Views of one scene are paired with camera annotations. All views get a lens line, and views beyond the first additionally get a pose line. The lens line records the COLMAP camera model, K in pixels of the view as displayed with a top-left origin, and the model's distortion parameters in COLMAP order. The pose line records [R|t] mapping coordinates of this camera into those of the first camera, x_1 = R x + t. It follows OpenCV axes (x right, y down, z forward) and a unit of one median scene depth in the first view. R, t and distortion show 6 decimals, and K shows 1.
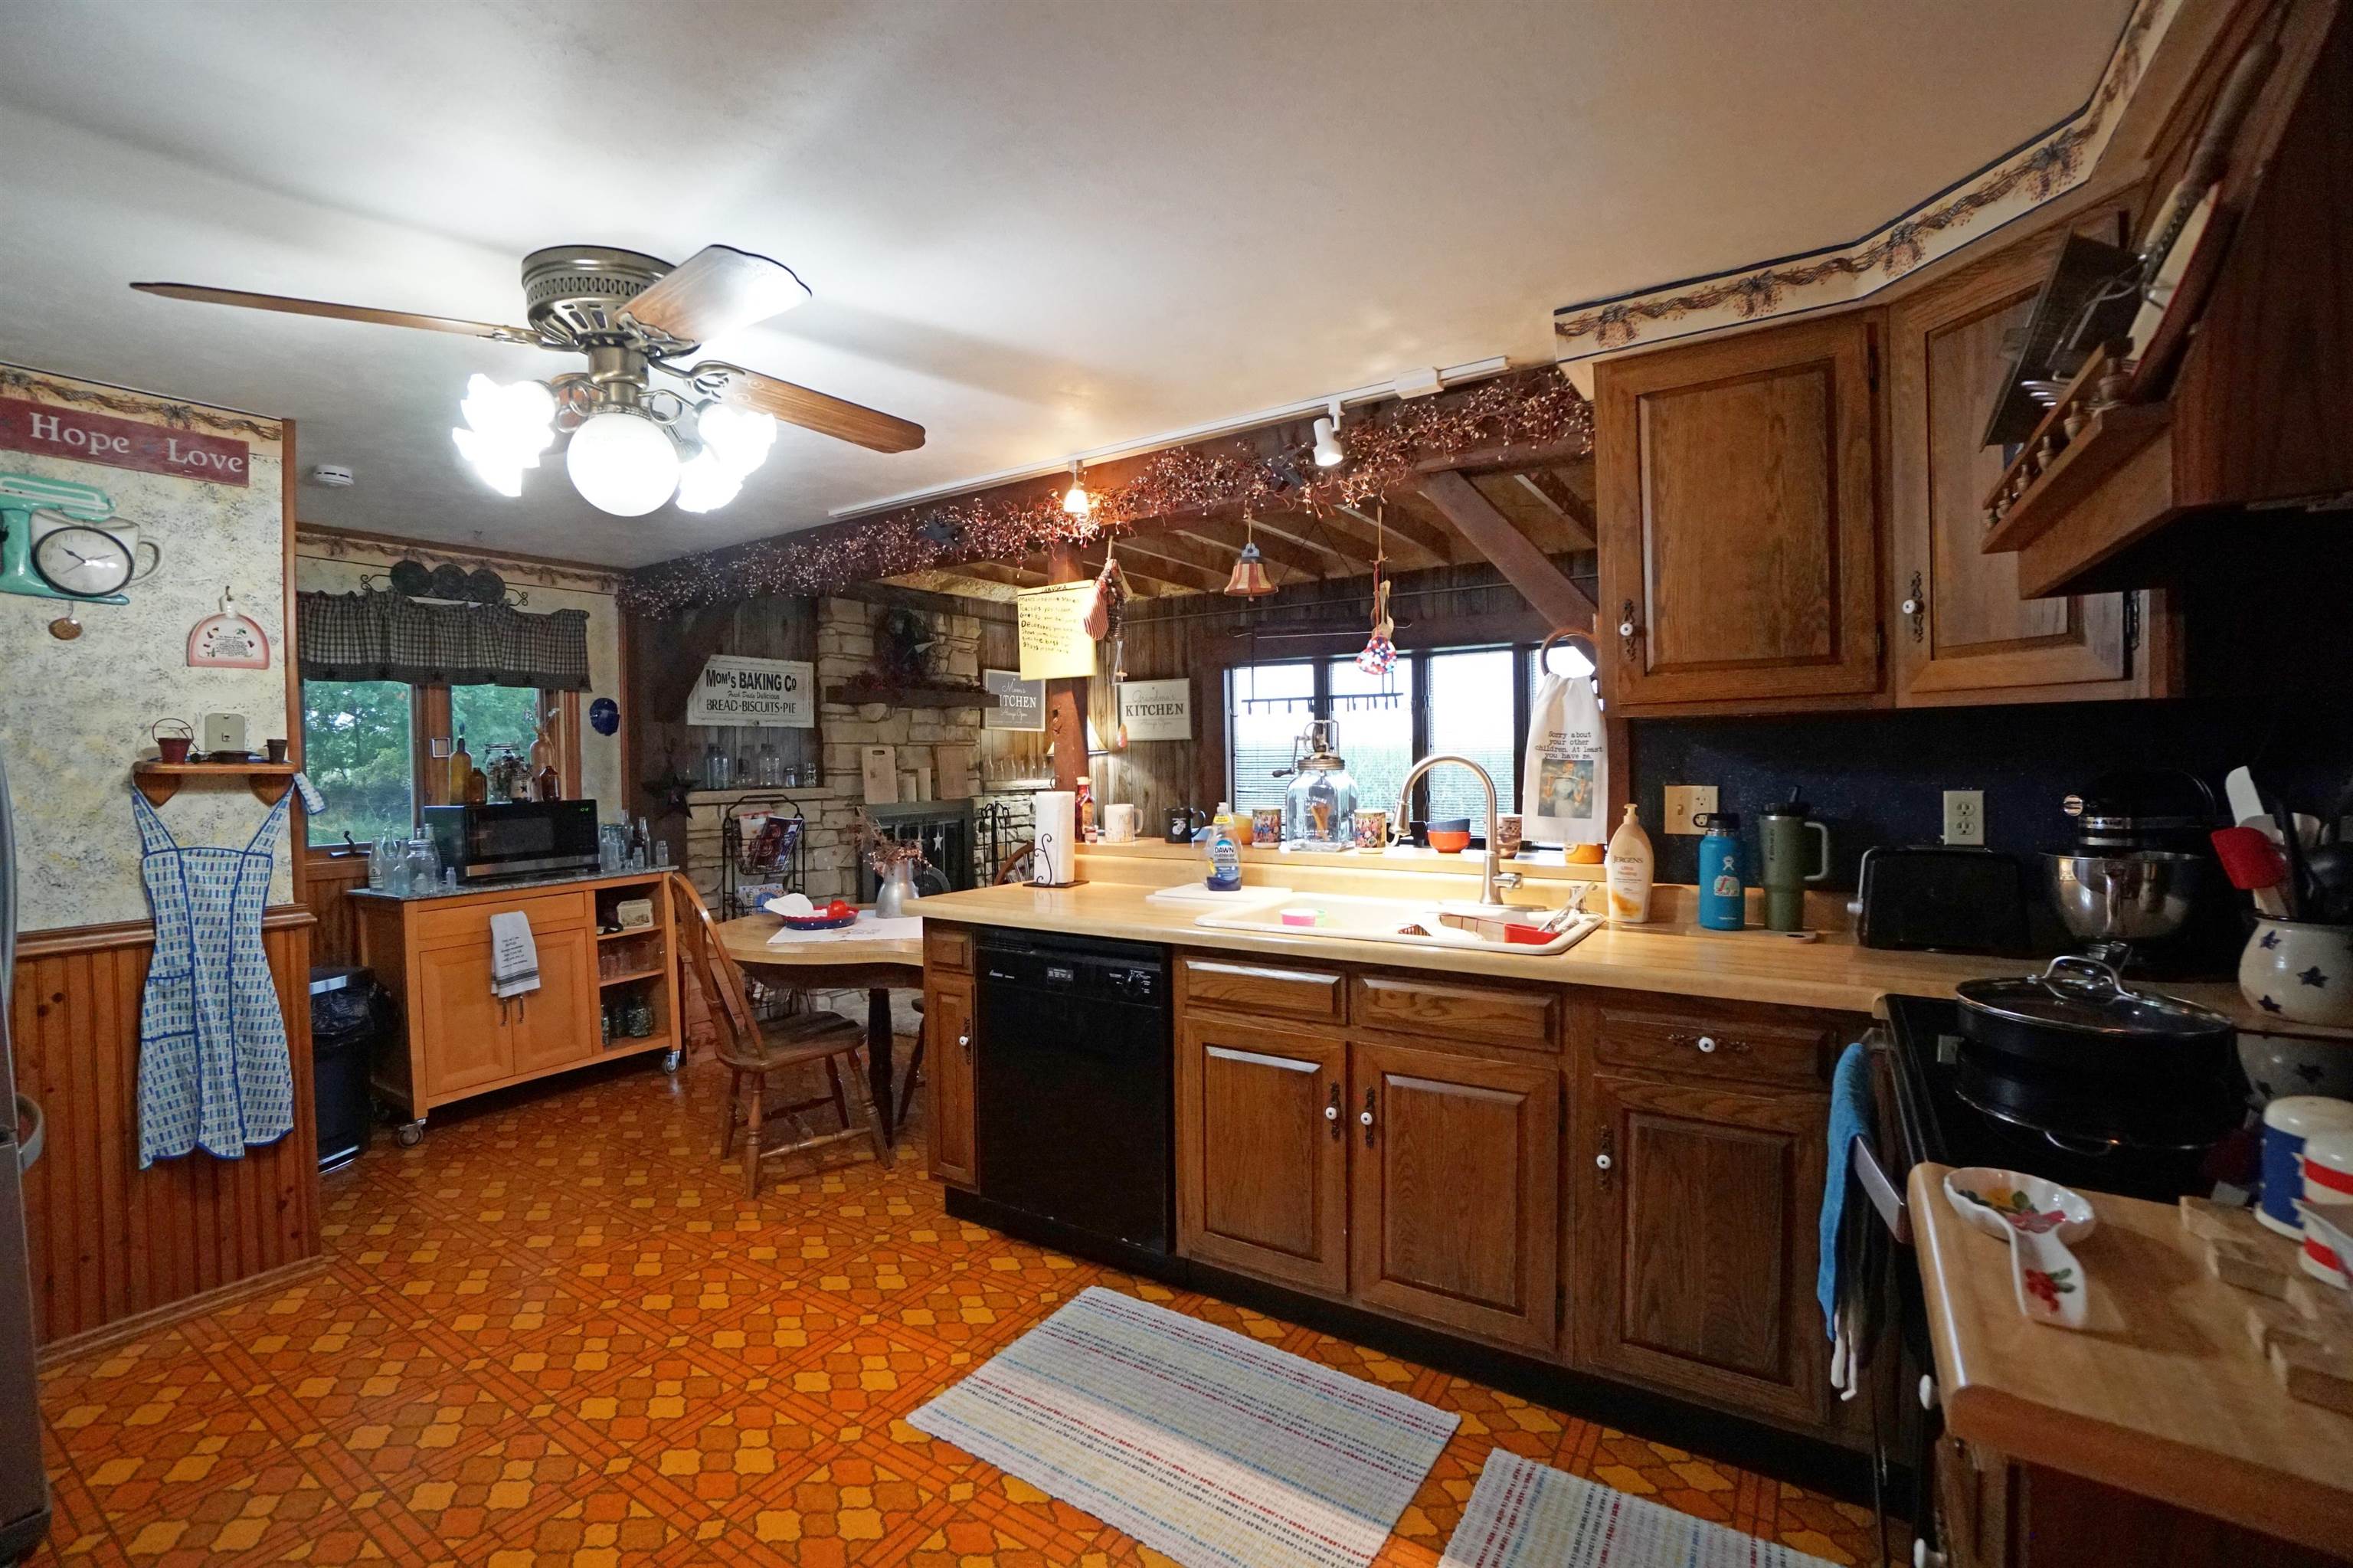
lens RADIAL K [[1036.8, 0, 1166.7], [0, 1036.8, 776.4], [0, 0, 1]] dist [-0.064241, 0.024691]
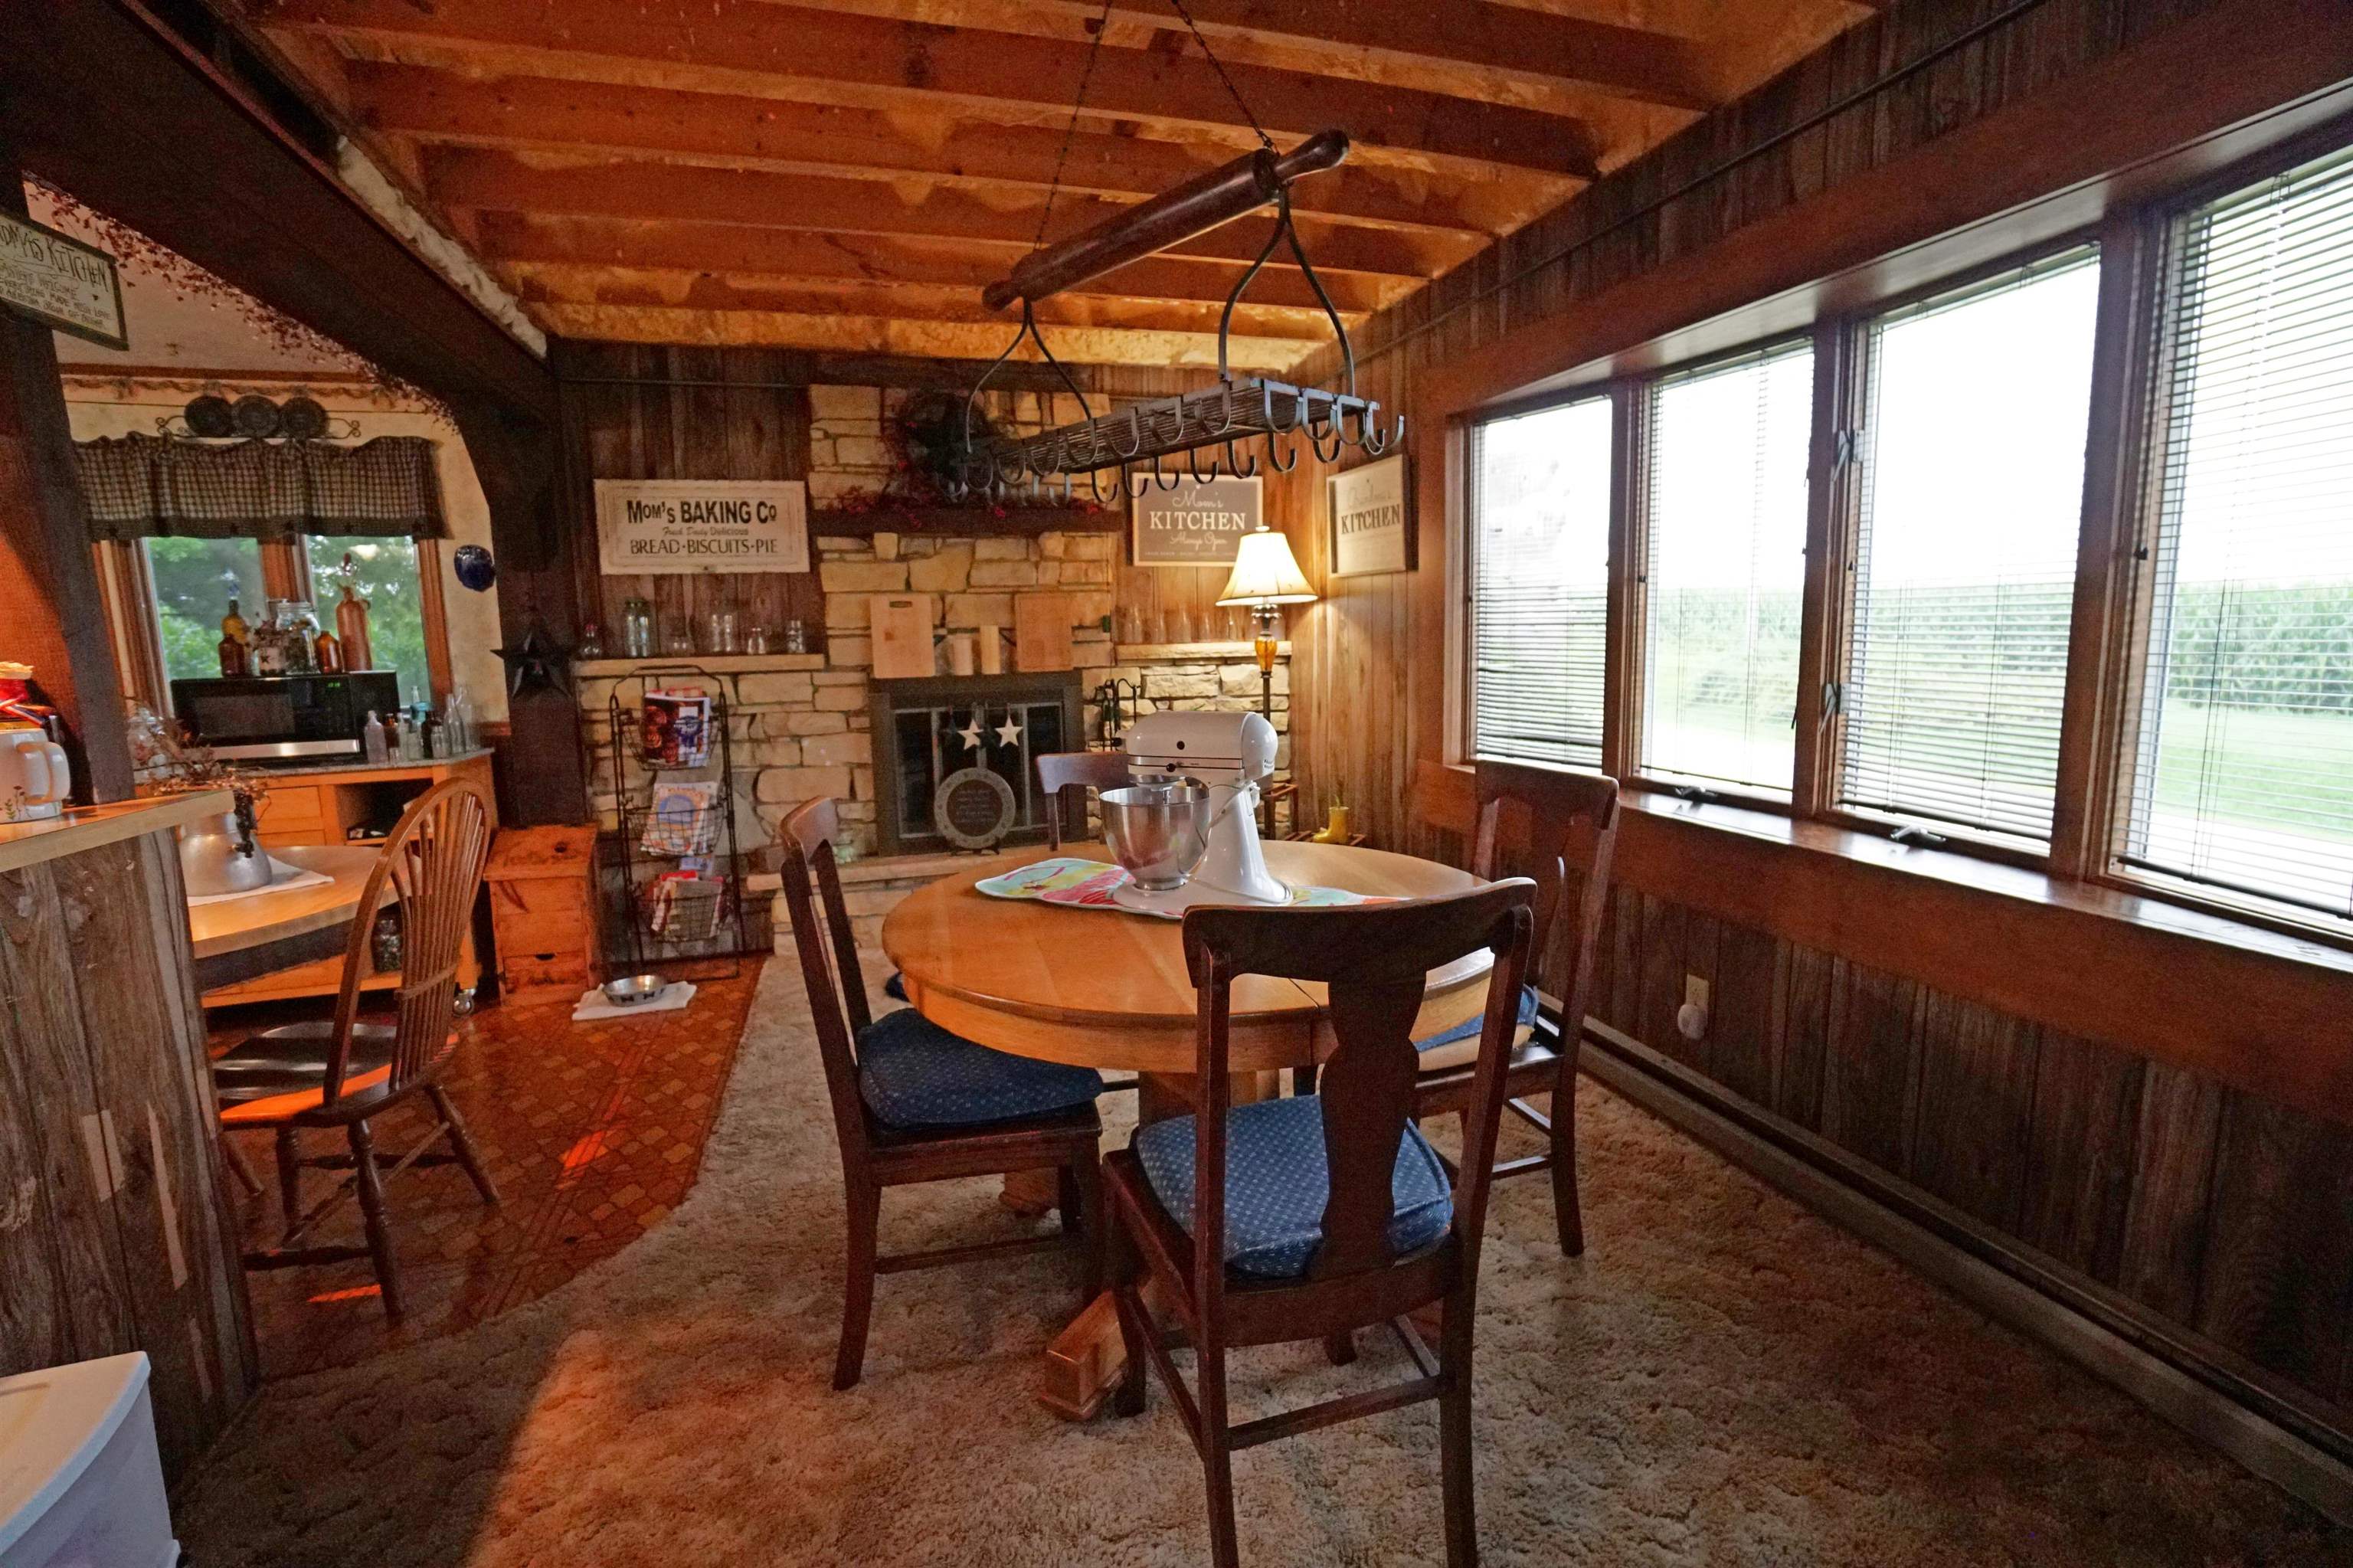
lens RADIAL K [[1039.4, 0, 1163.7], [0, 1039.4, 771.0], [0, 0, 1]] dist [-0.064198, 0.024788]
pose [[0.767416, 0.086502, -0.635287, 0.597215], [-0.000224, 0.990893, 0.134651, -0.010524], [0.641149, -0.103191, 0.760447, 1.077217]]
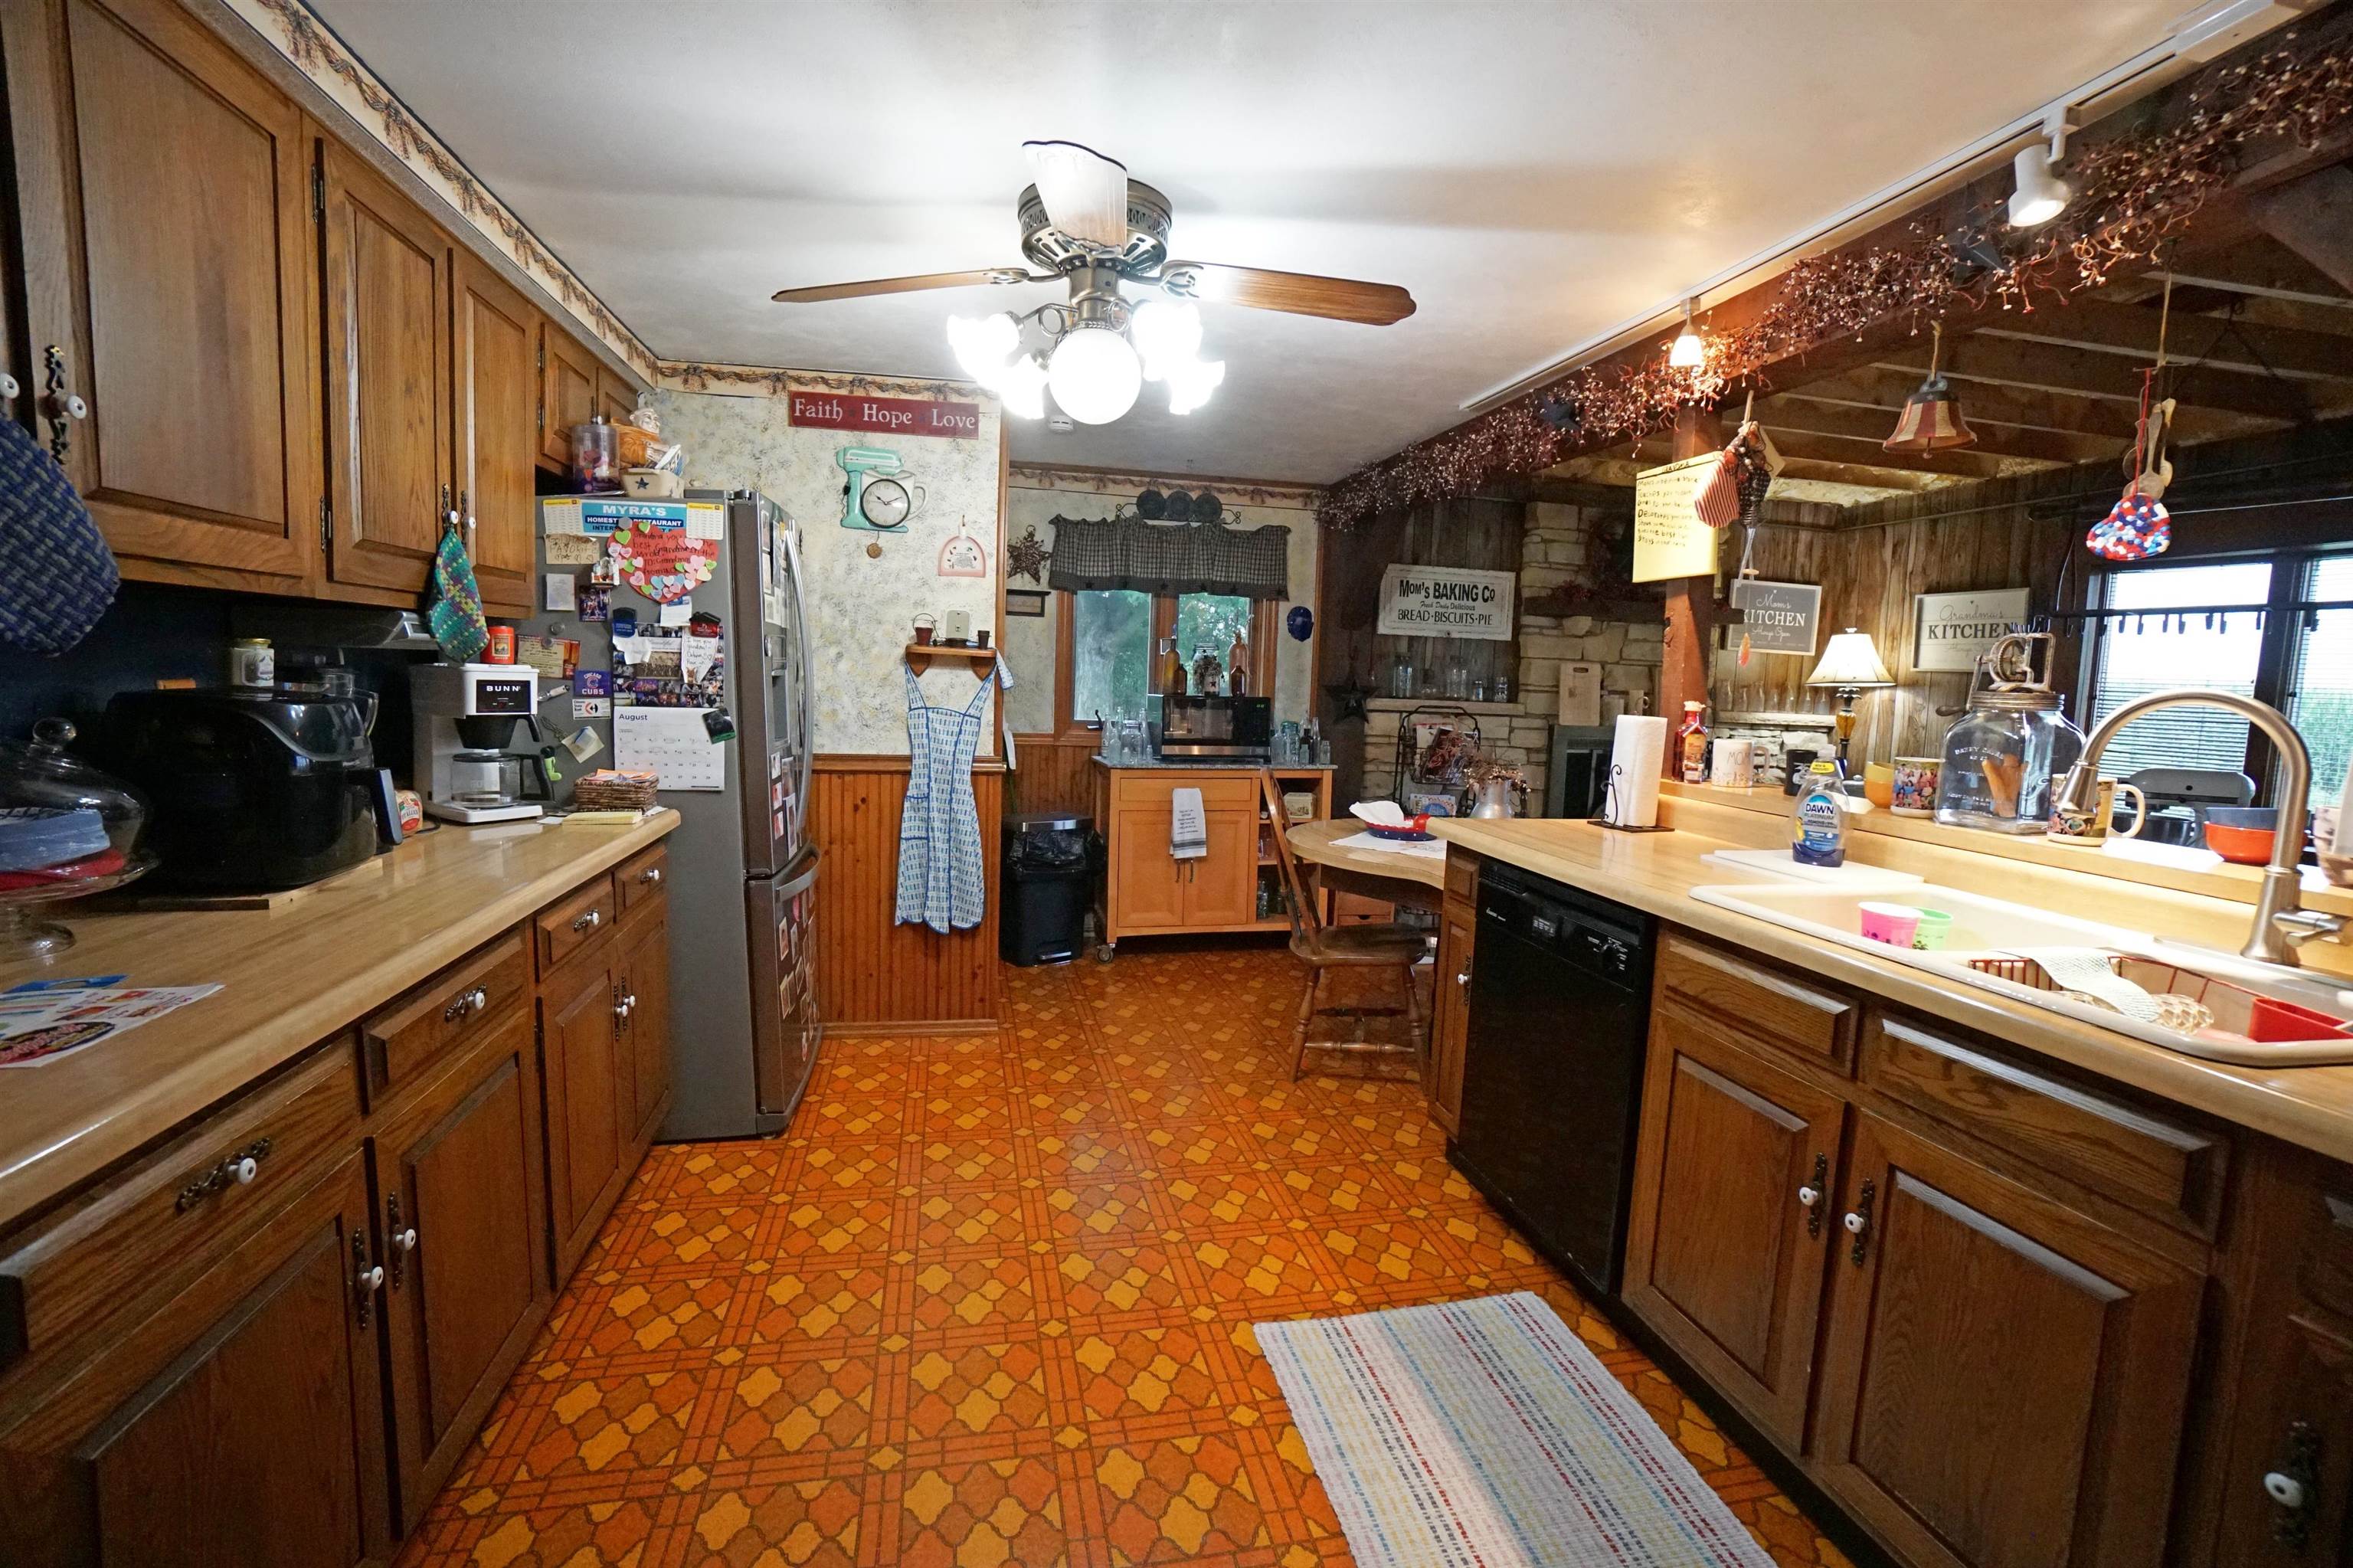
lens RADIAL K [[1039.4, 0, 1163.7], [0, 1039.4, 771.0], [0, 0, 1]] dist [-0.064198, 0.024788]
pose [[0.707190, 0.107499, -0.698803, 0.207474], [-0.058555, 0.993883, 0.093634, 0.004376], [0.704595, -0.025298, 0.709159, 0.156401]]
